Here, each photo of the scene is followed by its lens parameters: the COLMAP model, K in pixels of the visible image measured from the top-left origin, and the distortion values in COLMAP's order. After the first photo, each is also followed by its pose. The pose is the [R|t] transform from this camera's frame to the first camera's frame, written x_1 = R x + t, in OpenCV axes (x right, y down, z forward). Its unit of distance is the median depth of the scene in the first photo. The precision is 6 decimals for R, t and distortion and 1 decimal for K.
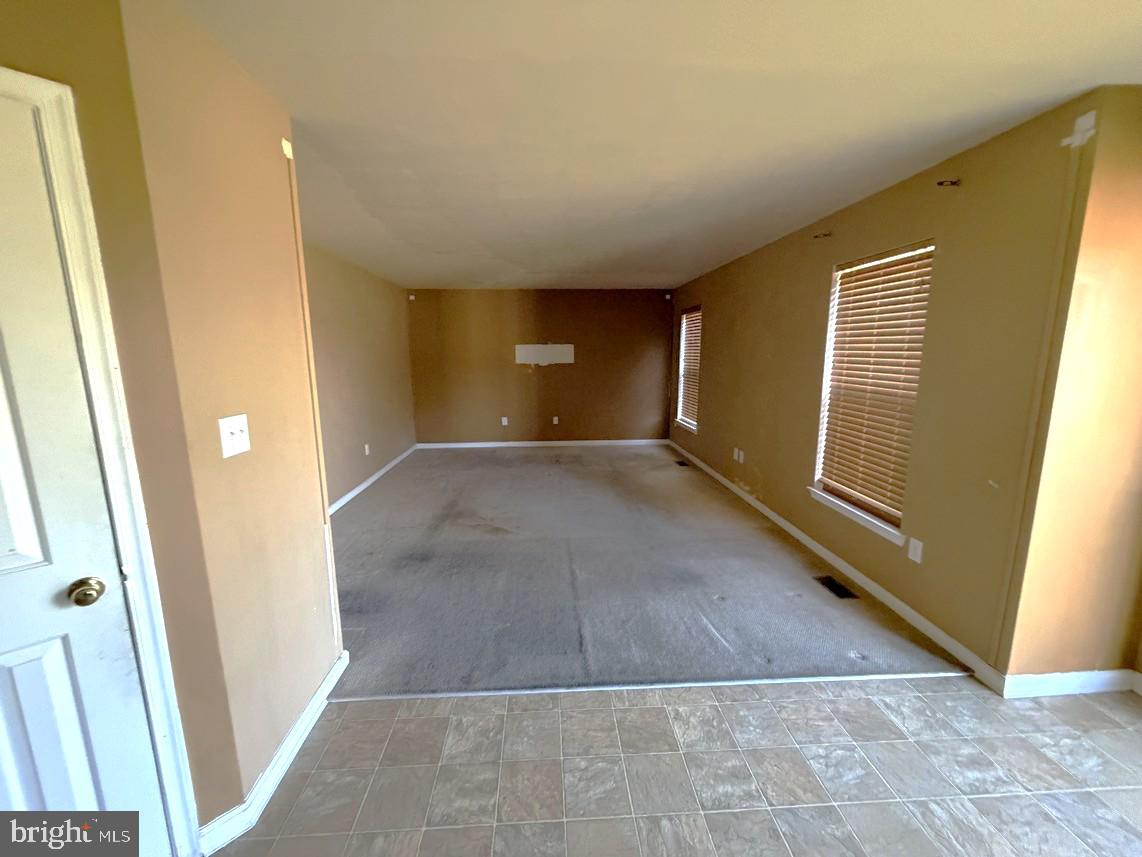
lens RADIAL K [[454.8, 0, 567.1], [0, 454.8, 428.1], [0, 0, 1]] dist [0.001034, 0.000006]
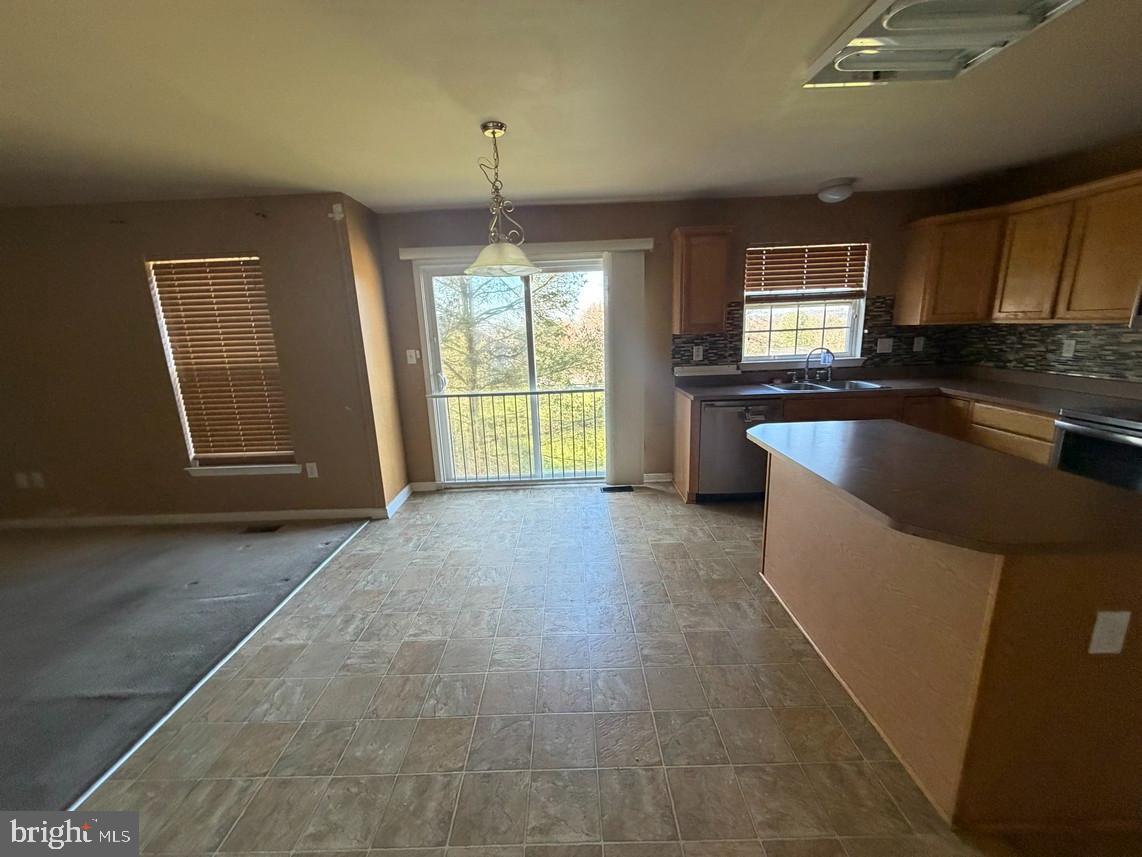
lens RADIAL K [[454.8, 0, 567.1], [0, 454.8, 428.1], [0, 0, 1]] dist [0.001034, 0.000006]
pose [[0.055616, -0.216859, 0.974617, -0.623760], [0.206135, 0.957592, 0.201308, 0.016388], [-0.976942, 0.189707, 0.097959, 0.038352]]
